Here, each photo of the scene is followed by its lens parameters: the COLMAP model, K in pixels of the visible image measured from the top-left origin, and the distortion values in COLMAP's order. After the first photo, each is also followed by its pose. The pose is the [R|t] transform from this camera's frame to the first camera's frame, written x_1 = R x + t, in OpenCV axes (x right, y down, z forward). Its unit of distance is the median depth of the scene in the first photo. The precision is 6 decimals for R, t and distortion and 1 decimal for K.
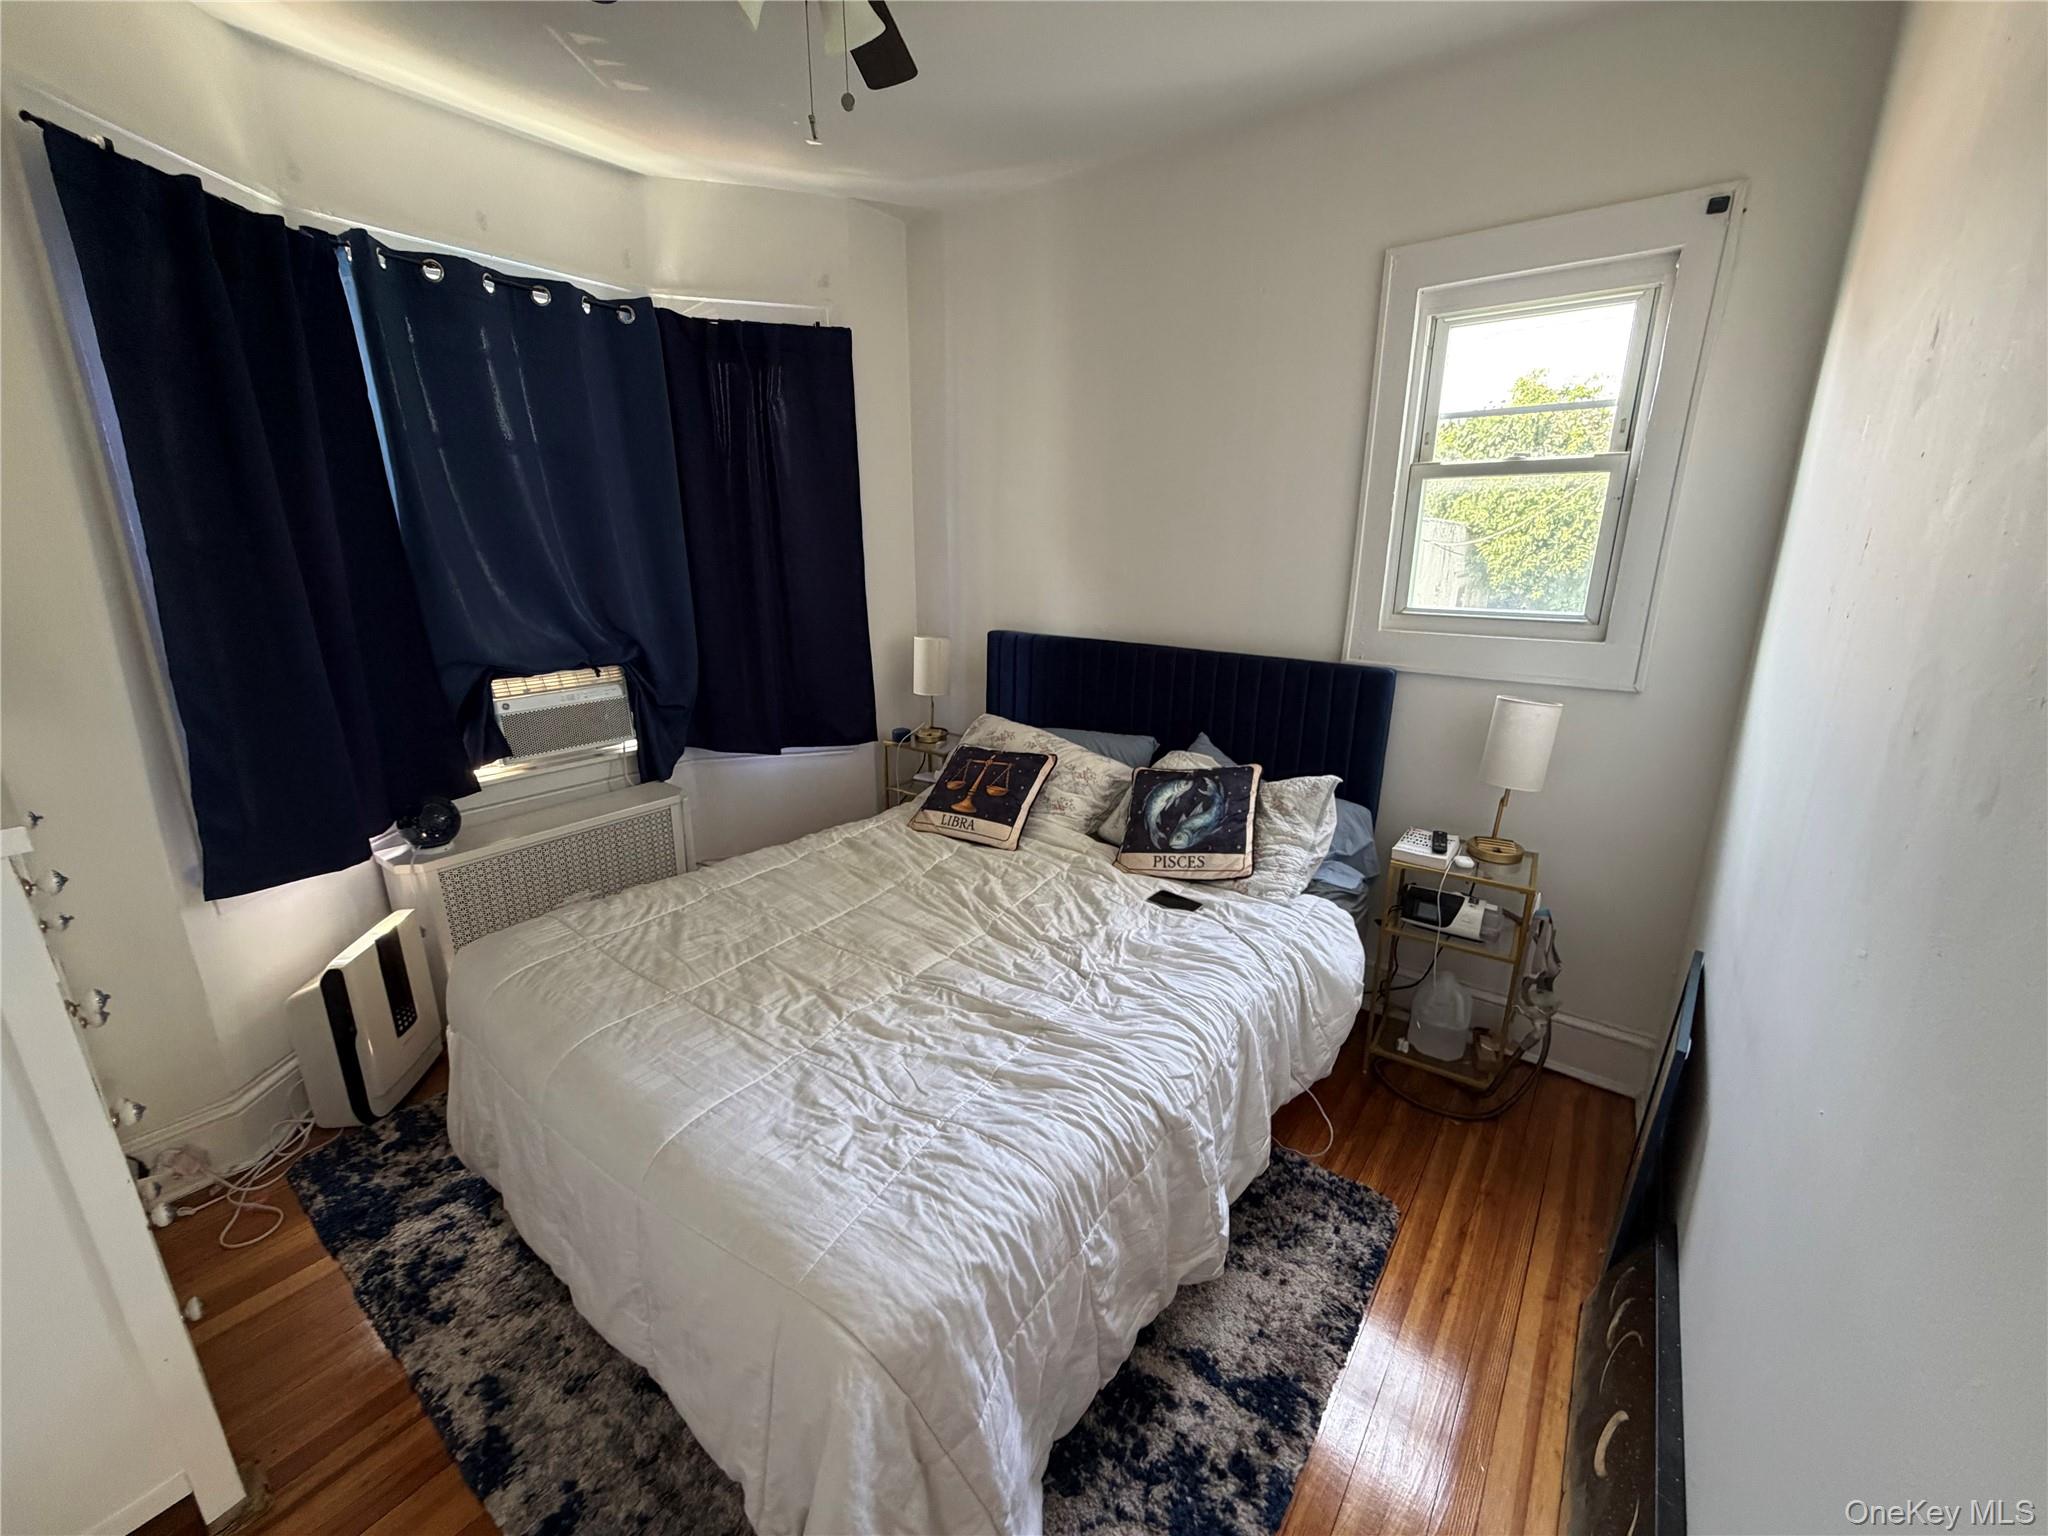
lens RADIAL K [[815.2, 0, 1021.2], [0, 815.2, 766.6], [0, 0, 1]] dist [-0.002211, -0.000336]
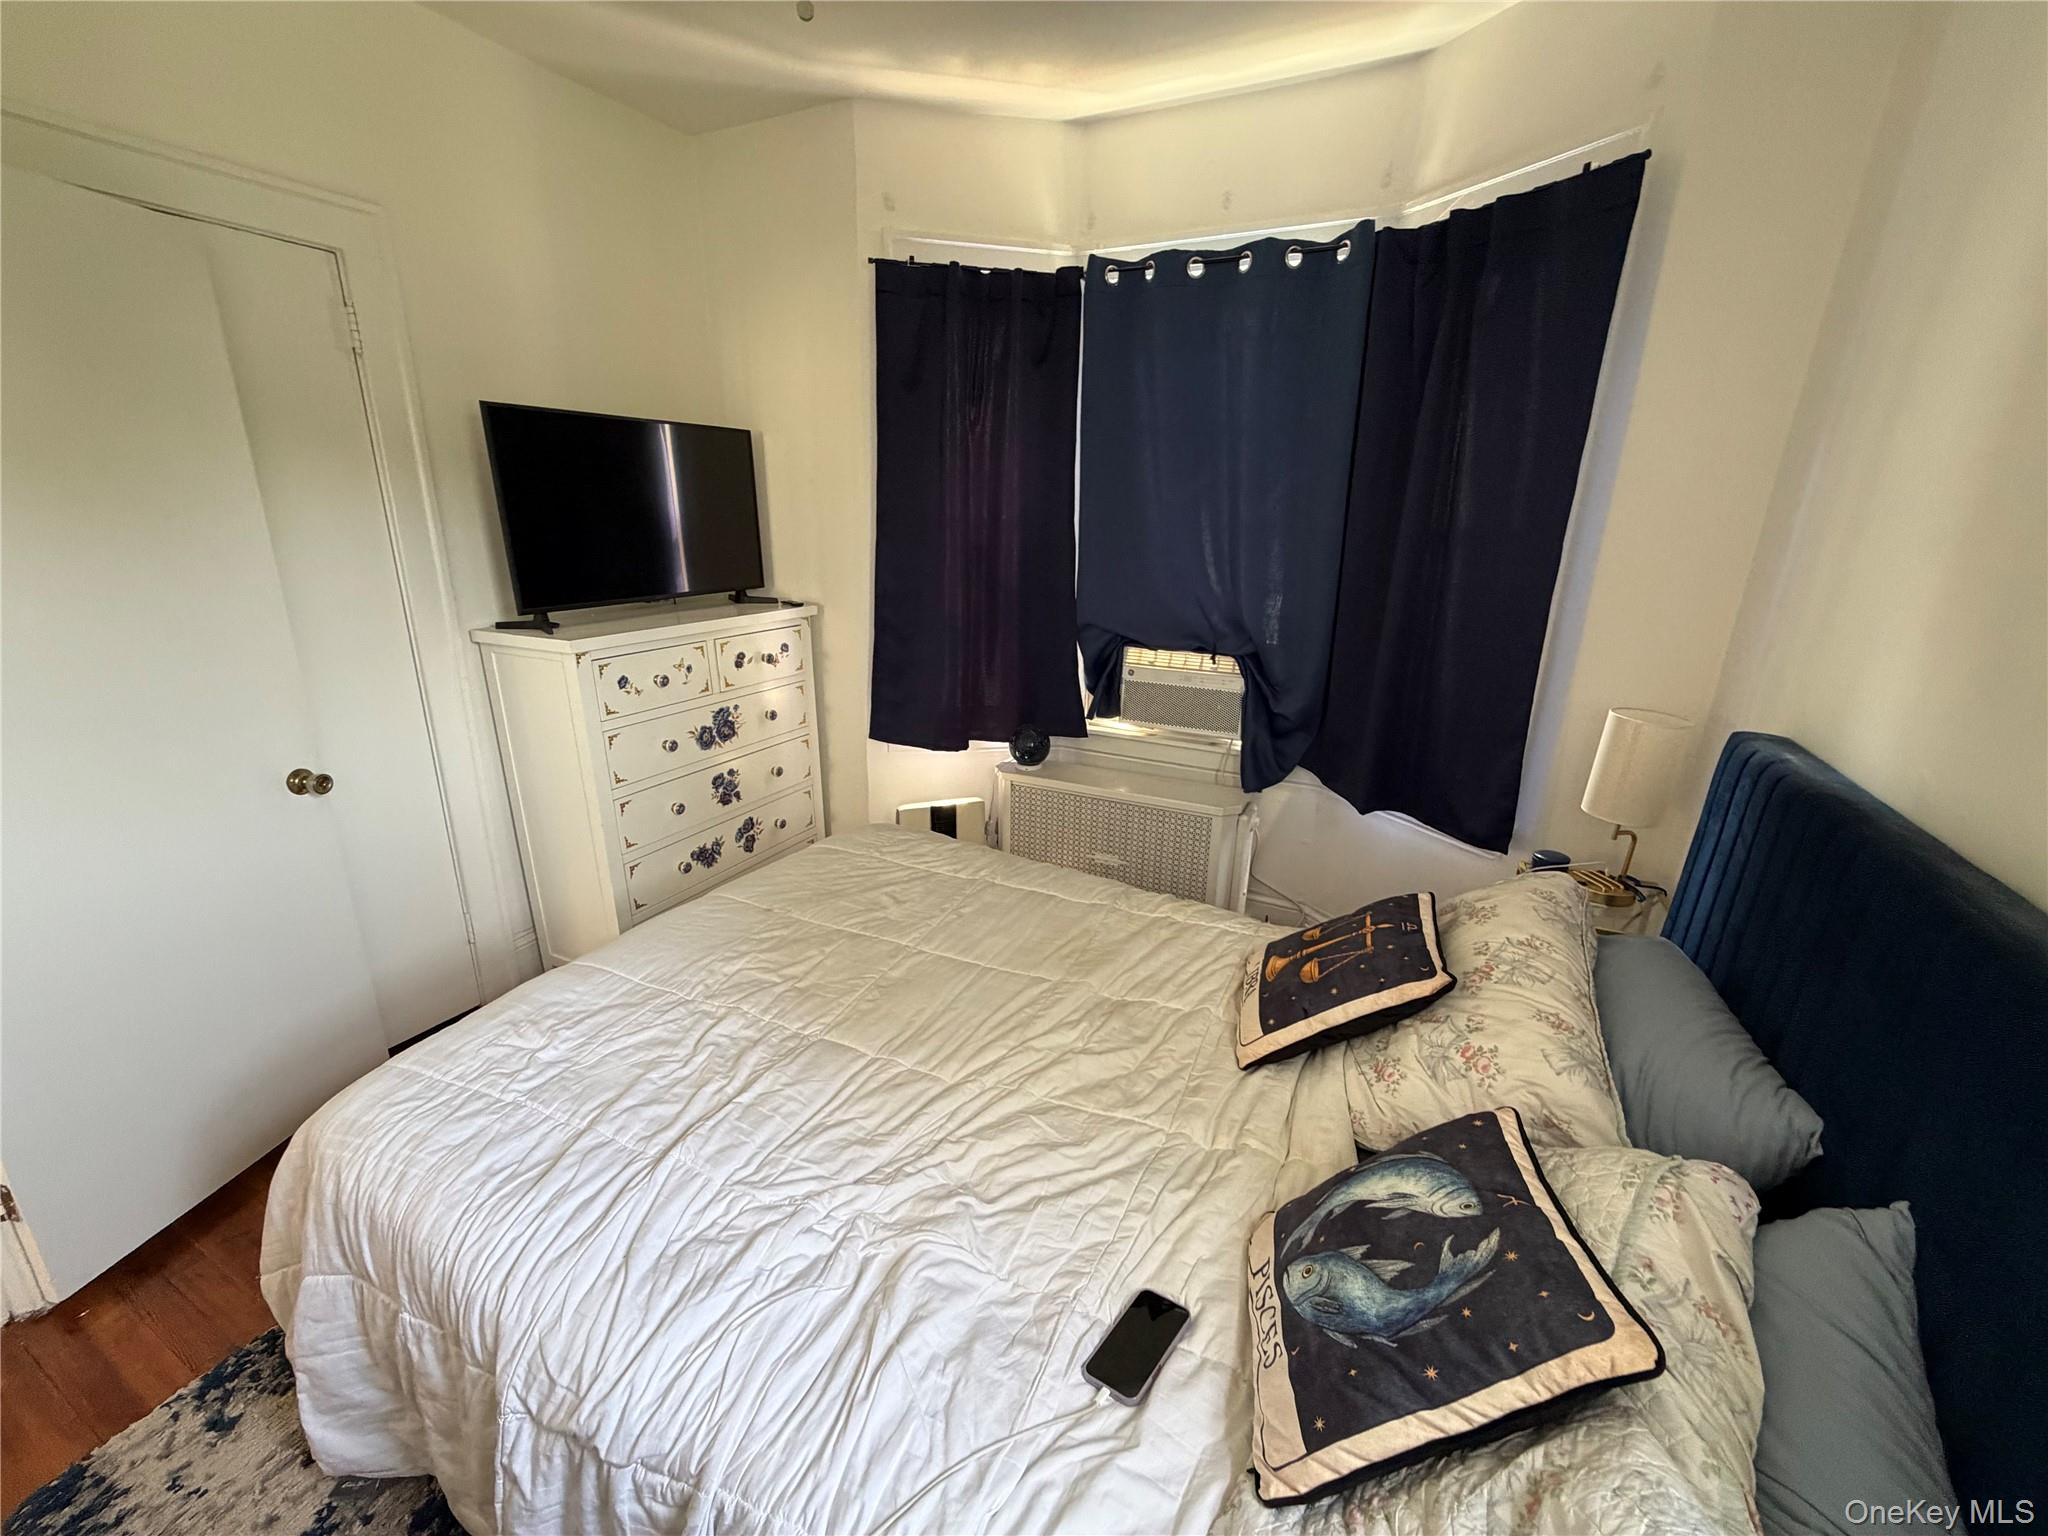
lens RADIAL K [[815.2, 0, 1019.4], [0, 815.2, 772.7], [0, 0, 1]] dist [-0.002211, -0.000336]
pose [[0.175917, 0.301556, -0.937079, 0.418213], [-0.282781, 0.927283, 0.245318, -0.178409], [0.942915, 0.221832, 0.248399, 0.625343]]
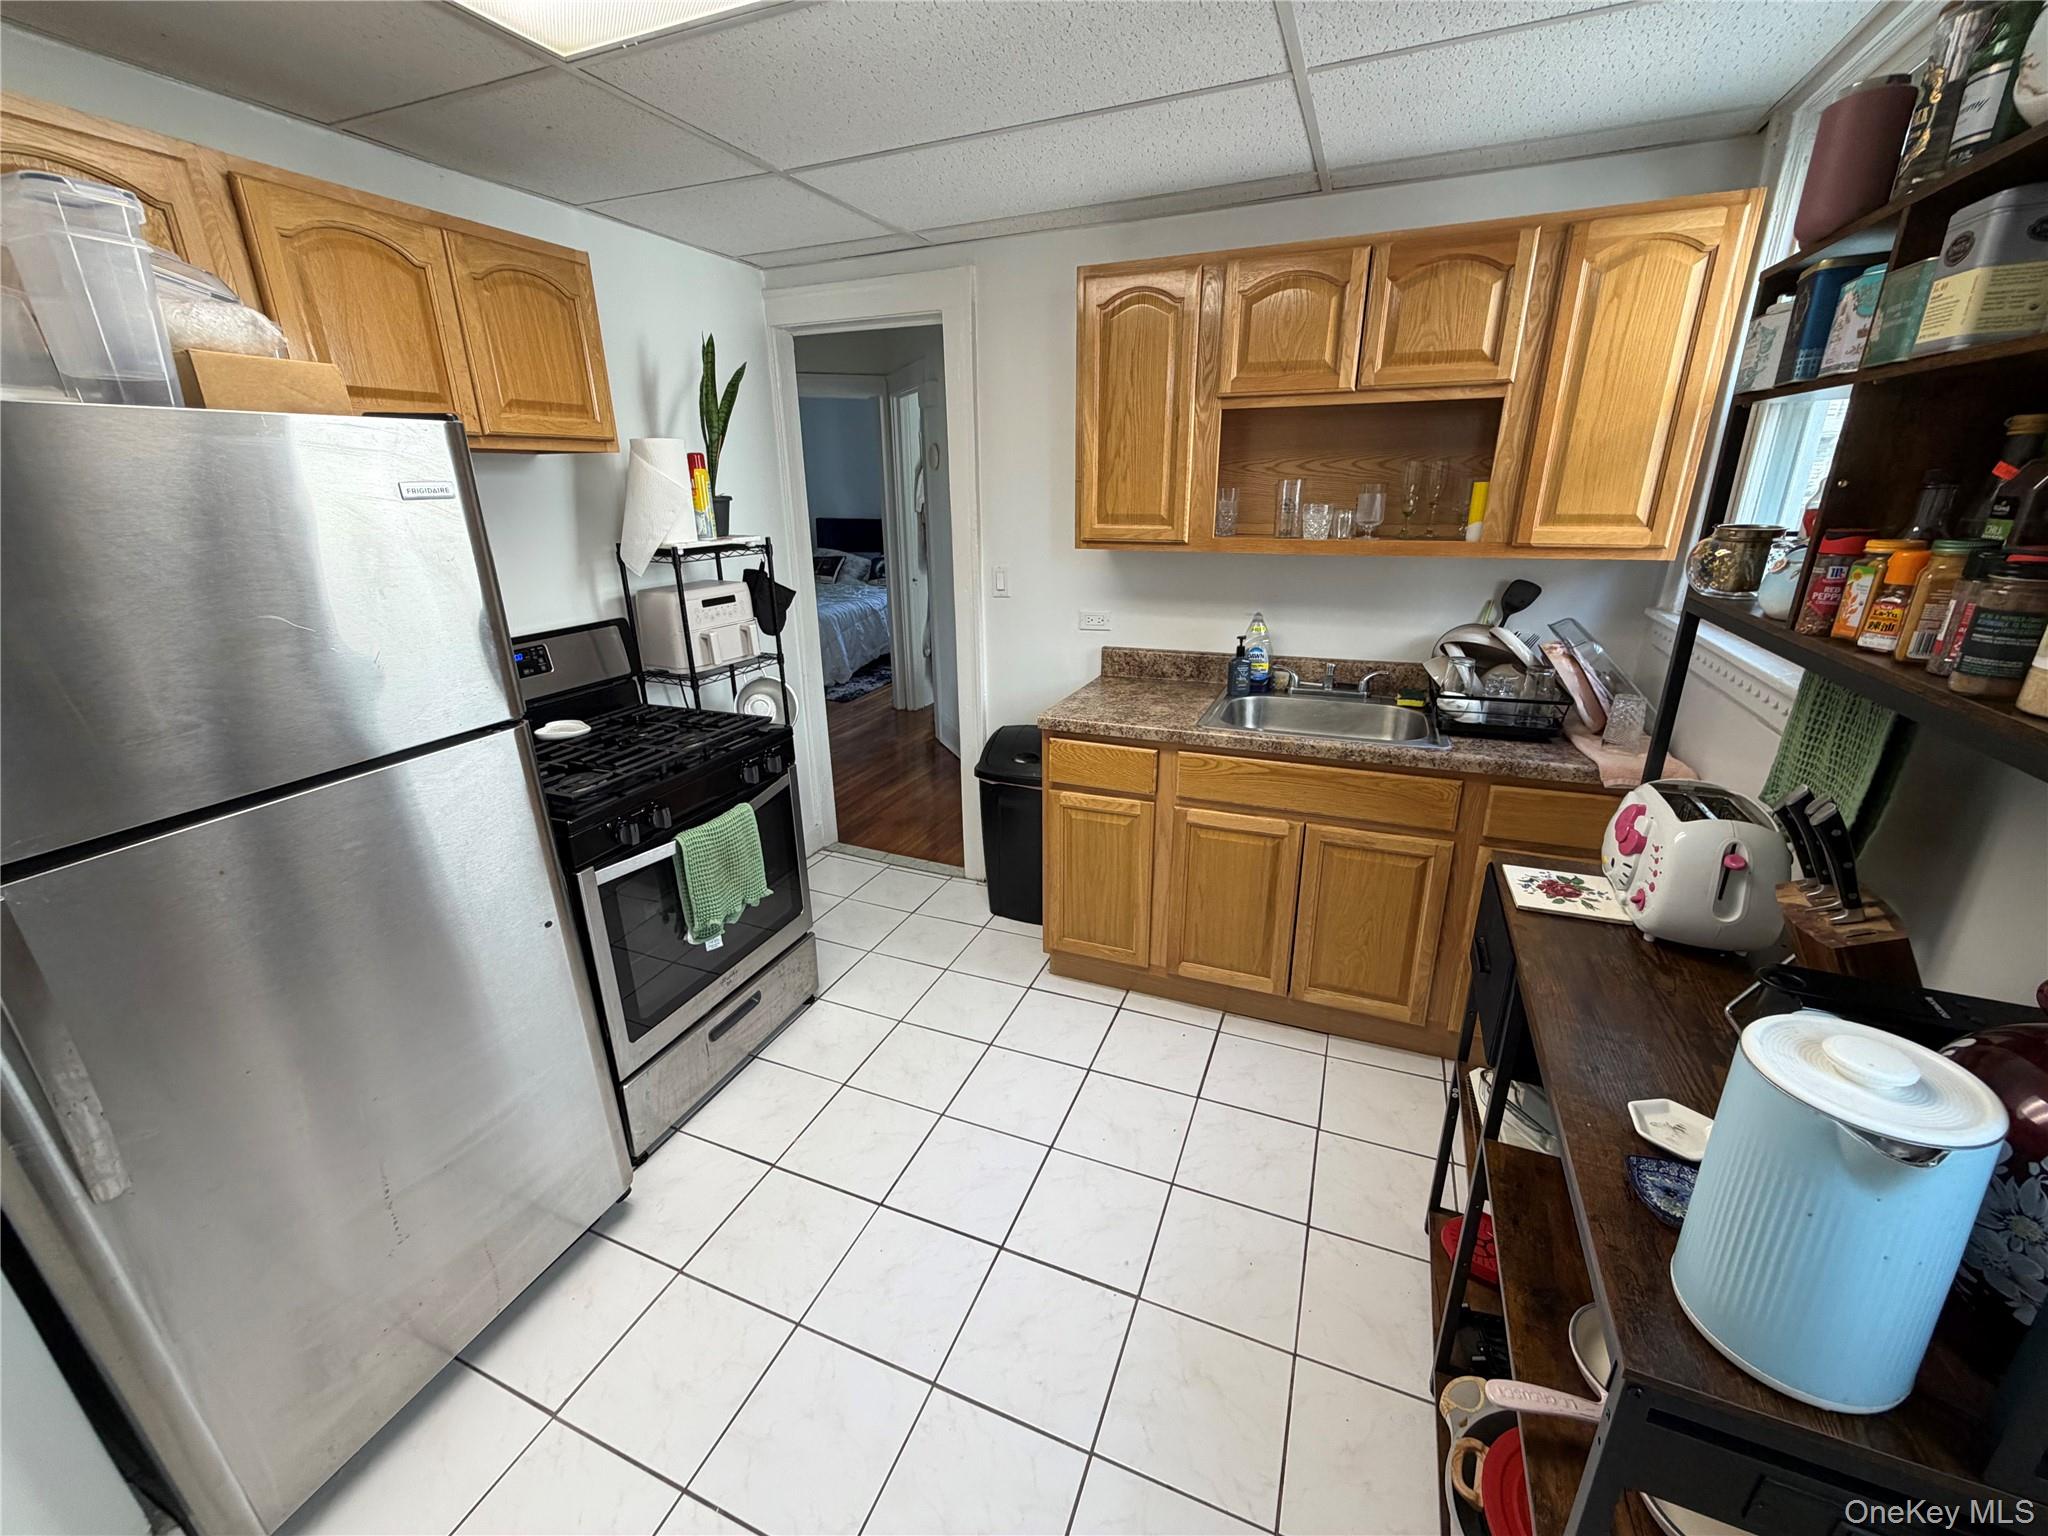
lens RADIAL K [[815.2, 0, 1030.4], [0, 815.2, 761.7], [0, 0, 1]] dist [-0.002211, -0.000336]
pose [[0.969882, -0.094726, 0.224402, -0.043474], [0.082025, 0.994490, 0.065283, 0.611710], [-0.229350, -0.044911, 0.972307, -2.153640]]
